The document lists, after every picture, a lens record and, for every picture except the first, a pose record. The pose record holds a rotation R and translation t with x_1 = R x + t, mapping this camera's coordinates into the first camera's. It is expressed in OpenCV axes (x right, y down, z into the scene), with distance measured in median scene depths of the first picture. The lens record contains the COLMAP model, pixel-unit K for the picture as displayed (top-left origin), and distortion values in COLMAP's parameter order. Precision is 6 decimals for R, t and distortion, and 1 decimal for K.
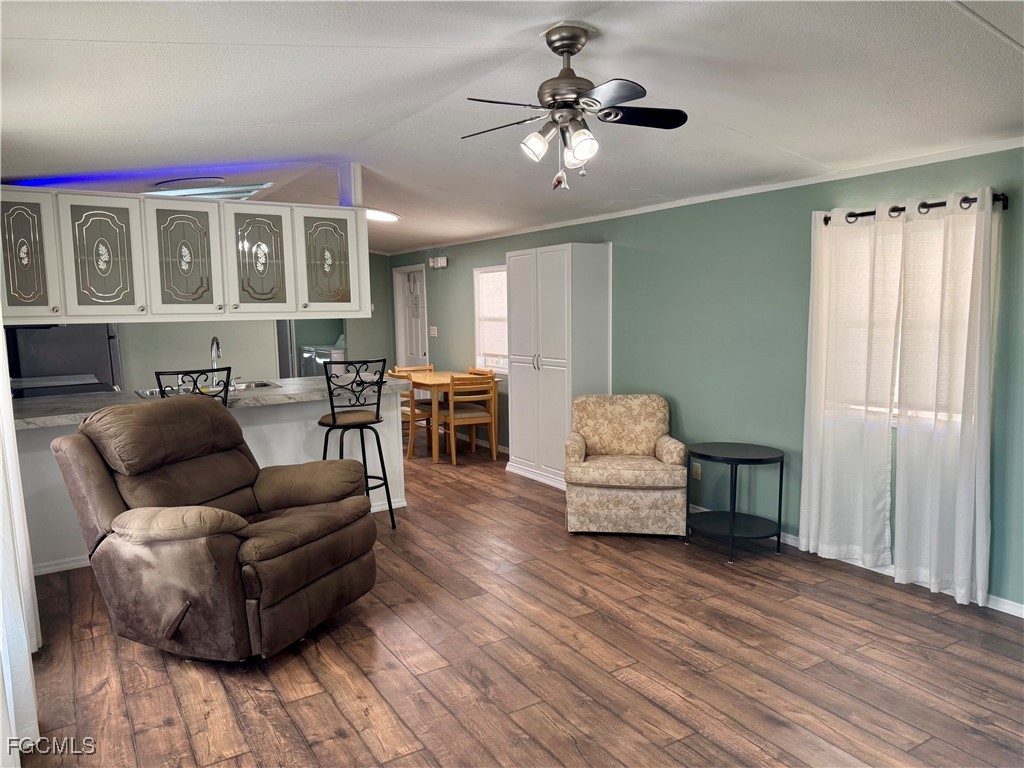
lens RADIAL K [[716.5, 0, 513.3], [0, 716.5, 397.9], [0, 0, 1]] dist [0.065560, -0.070270]
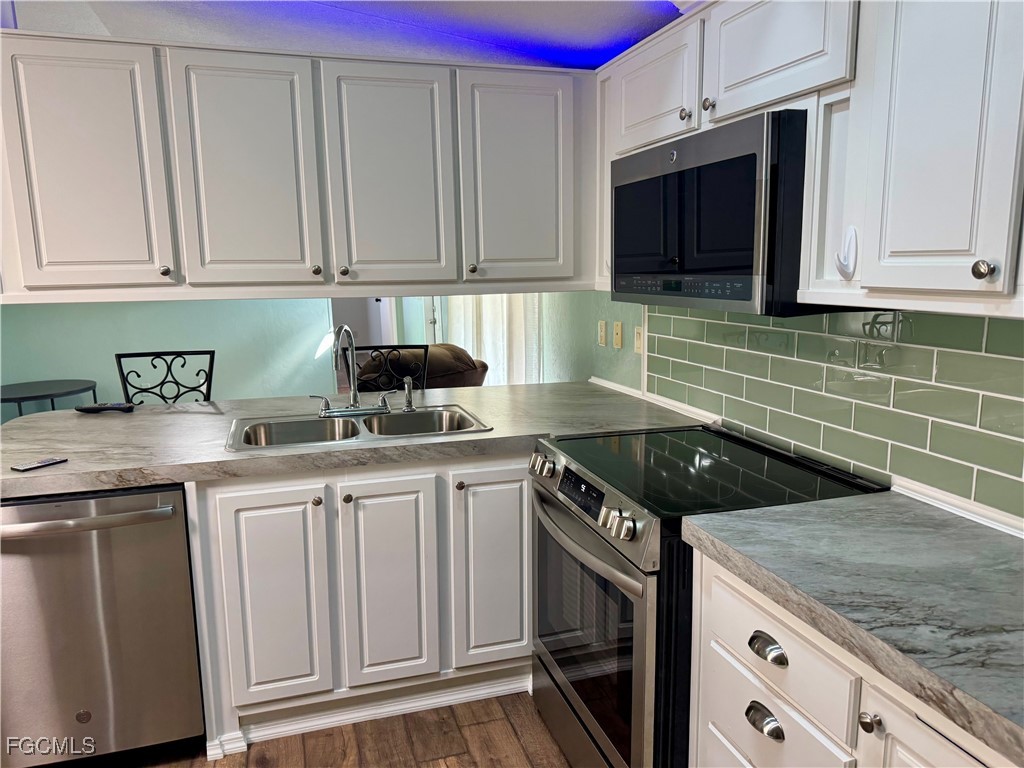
lens RADIAL K [[725.6, 0, 510.1], [0, 725.6, 390.5], [0, 0, 1]] dist [0.085889, -0.134588]
pose [[-0.966541, -0.012793, 0.256192, -0.853241], [0.063913, 0.955246, 0.288825, -0.236862], [-0.248422, 0.295535, -0.922467, 1.890289]]
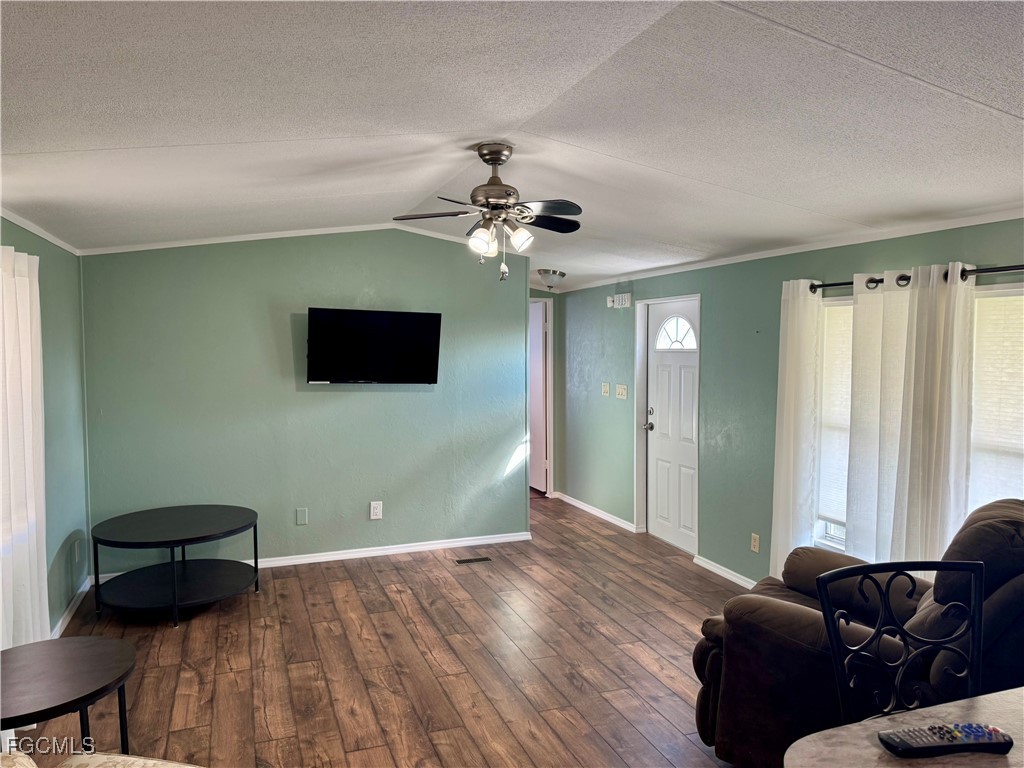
lens RADIAL K [[720.6, 0, 518.3], [0, 720.6, 396.4], [0, 0, 1]] dist [0.067982, -0.066570]
pose [[-0.981449, -0.002686, 0.191703, -0.141050], [0.034549, 0.981055, 0.190624, -0.233884], [-0.188583, 0.193711, -0.962763, 1.600724]]
